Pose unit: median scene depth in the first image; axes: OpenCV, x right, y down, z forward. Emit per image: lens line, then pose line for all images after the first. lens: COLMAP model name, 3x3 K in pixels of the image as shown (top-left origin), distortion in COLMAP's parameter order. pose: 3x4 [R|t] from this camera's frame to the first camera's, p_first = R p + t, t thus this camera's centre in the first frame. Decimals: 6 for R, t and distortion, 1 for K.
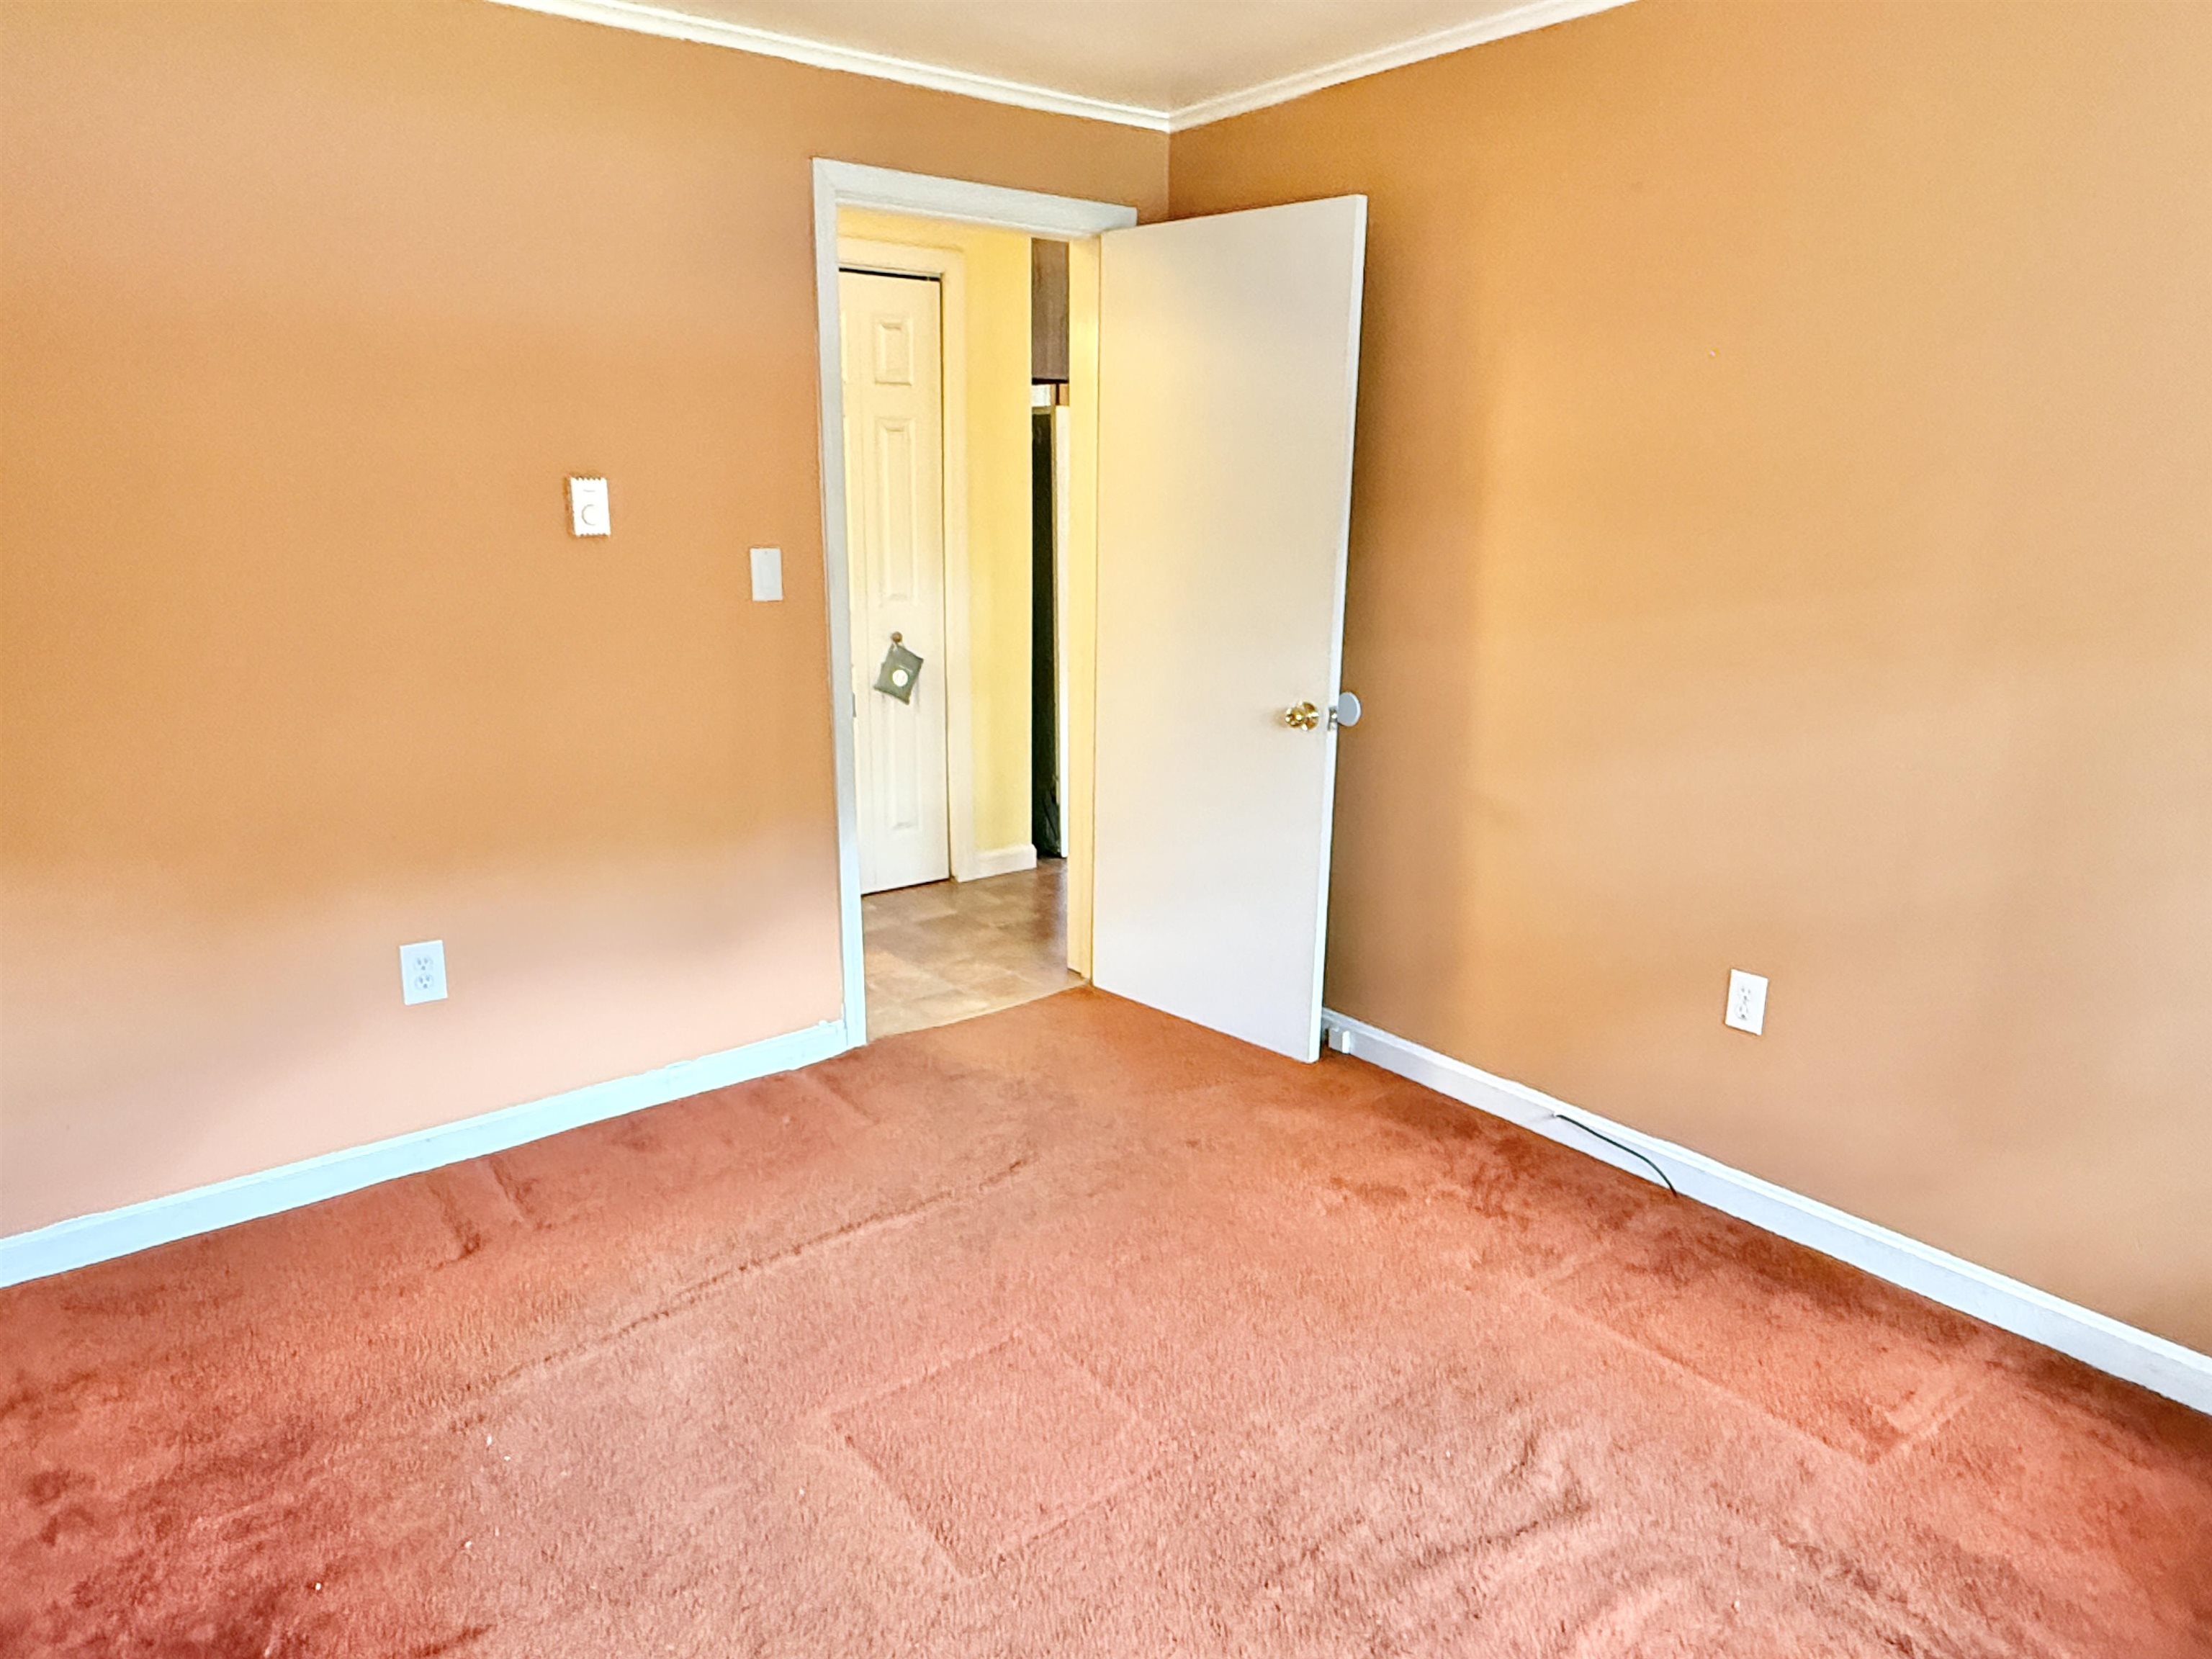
lens RADIAL K [[1426.2, 0, 1106.0], [0, 1426.2, 829.5], [0, 0, 1]] dist [-0.004350, -0.000941]
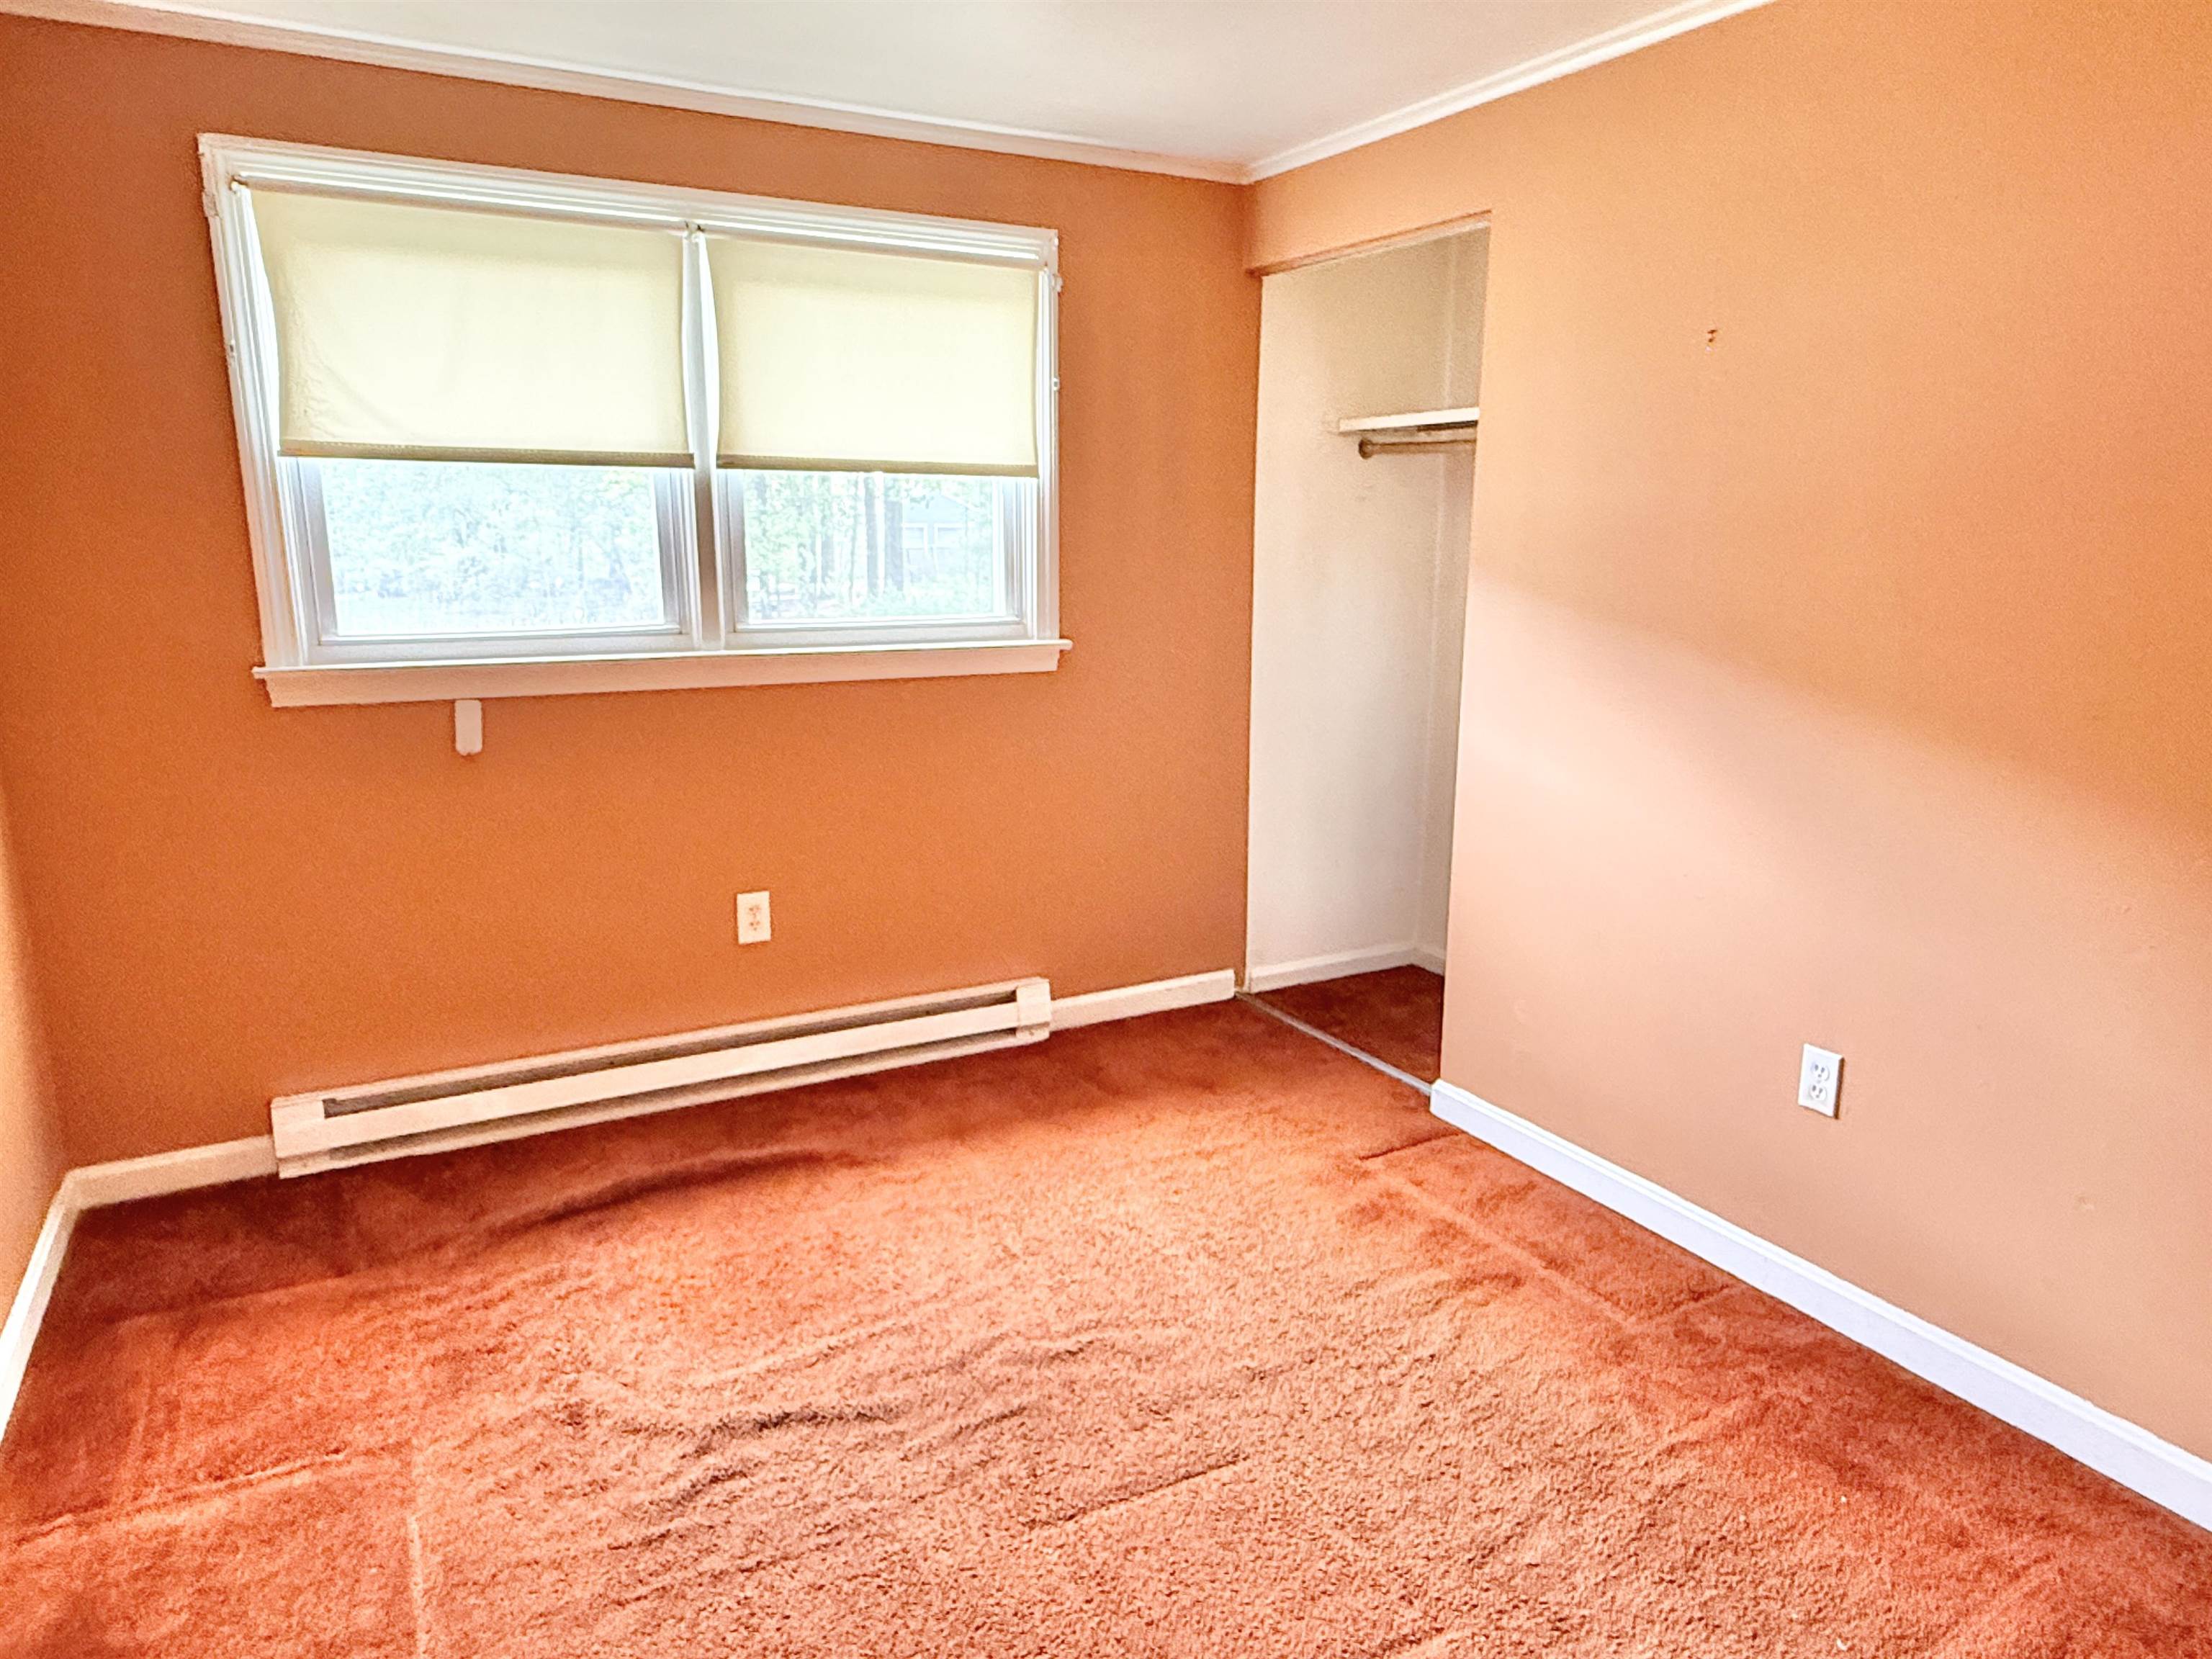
lens RADIAL K [[1426.2, 0, 1106.0], [0, 1426.2, 829.5], [0, 0, 1]] dist [-0.004350, -0.000941]
pose [[-0.986450, -0.054422, 0.154770, -0.081751], [0.021975, 0.891046, 0.453381, -0.312591], [-0.162581, 0.450639, -0.877777, 1.249508]]
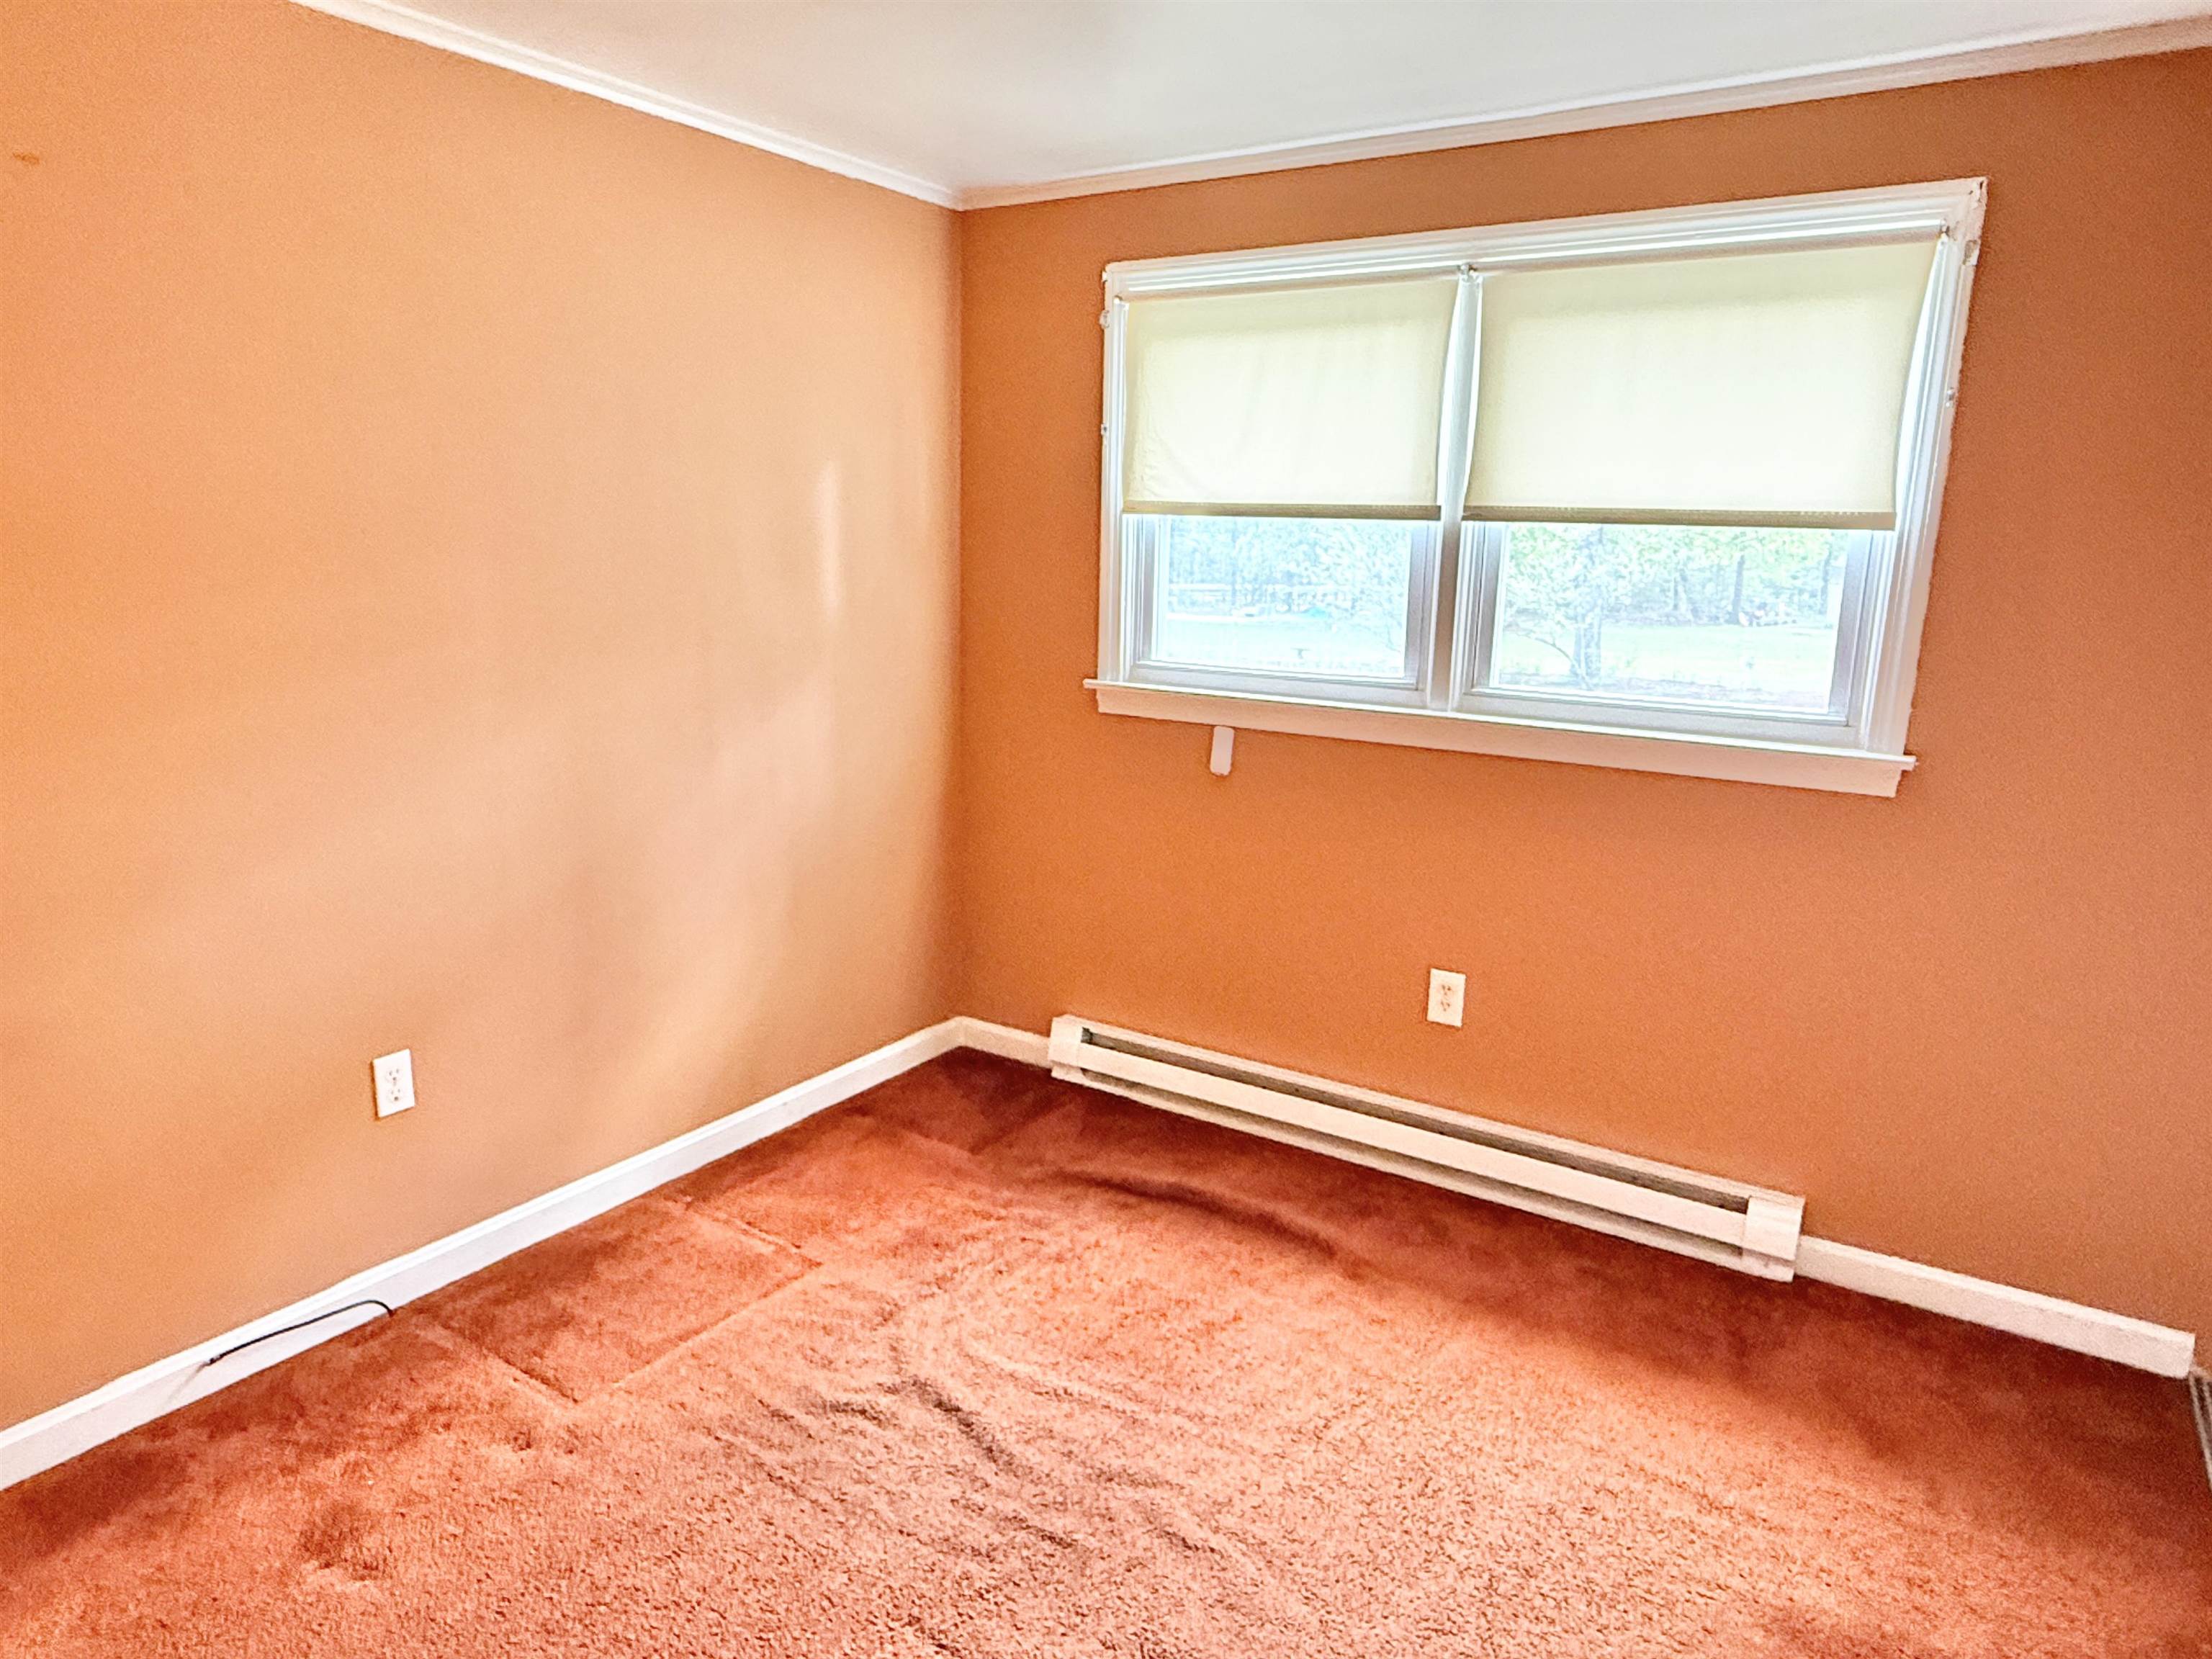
lens RADIAL K [[1426.2, 0, 1106.0], [0, 1426.2, 829.5], [0, 0, 1]] dist [-0.004350, -0.000941]
pose [[-0.304441, -0.216826, 0.927525, -0.555465], [0.220662, 0.931204, 0.290114, -0.212732], [-0.926620, 0.292992, -0.235652, 0.731571]]
